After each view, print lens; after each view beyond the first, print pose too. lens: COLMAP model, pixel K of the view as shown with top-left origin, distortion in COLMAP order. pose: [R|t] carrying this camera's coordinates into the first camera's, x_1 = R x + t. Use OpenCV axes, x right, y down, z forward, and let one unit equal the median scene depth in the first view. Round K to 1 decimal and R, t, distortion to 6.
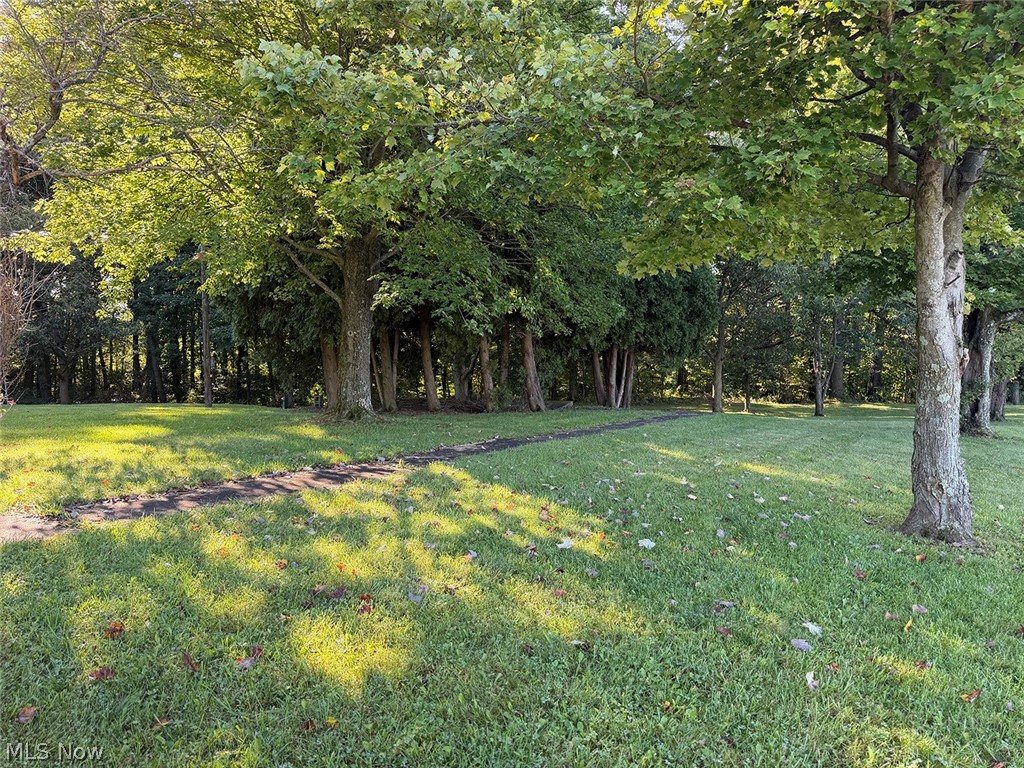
lens RADIAL K [[763.5, 0, 512.0], [0, 763.5, 384.0], [0, 0, 1]] dist [-0.000073, 0.000750]
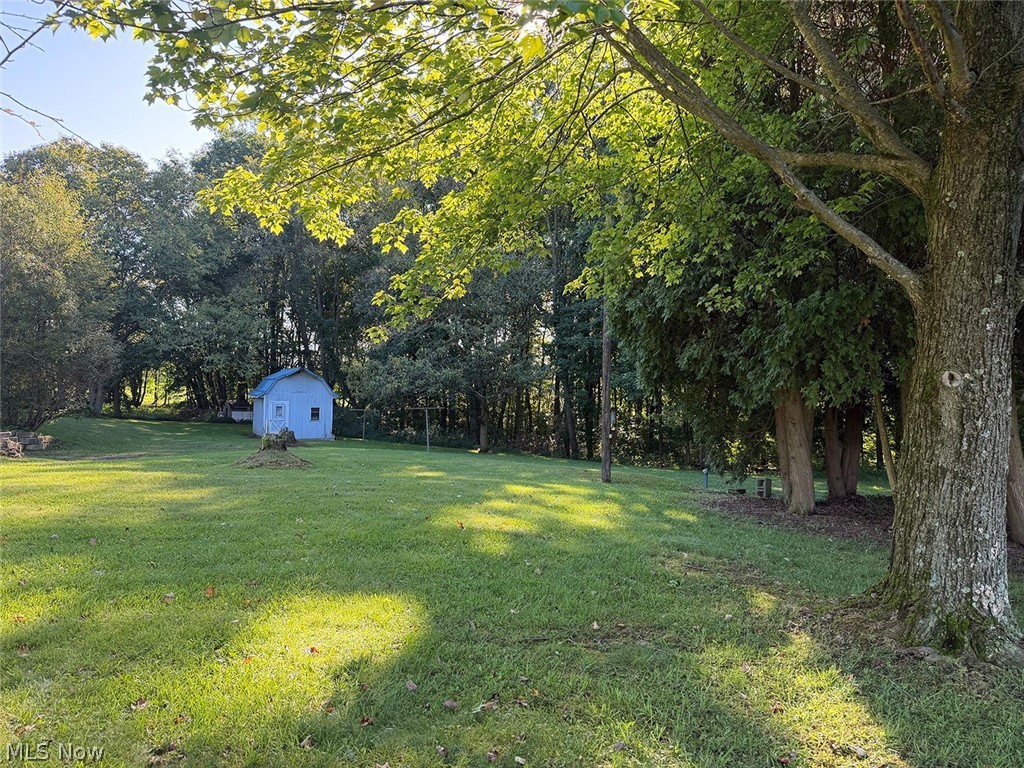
lens RADIAL K [[763.5, 0, 512.0], [0, 763.5, 384.0], [0, 0, 1]] dist [-0.000073, 0.000750]
pose [[0.862853, 0.019812, -0.505066, -0.168729], [-0.051194, 0.997518, -0.048332, -0.031438], [0.502855, 0.067560, 0.861726, 0.507357]]
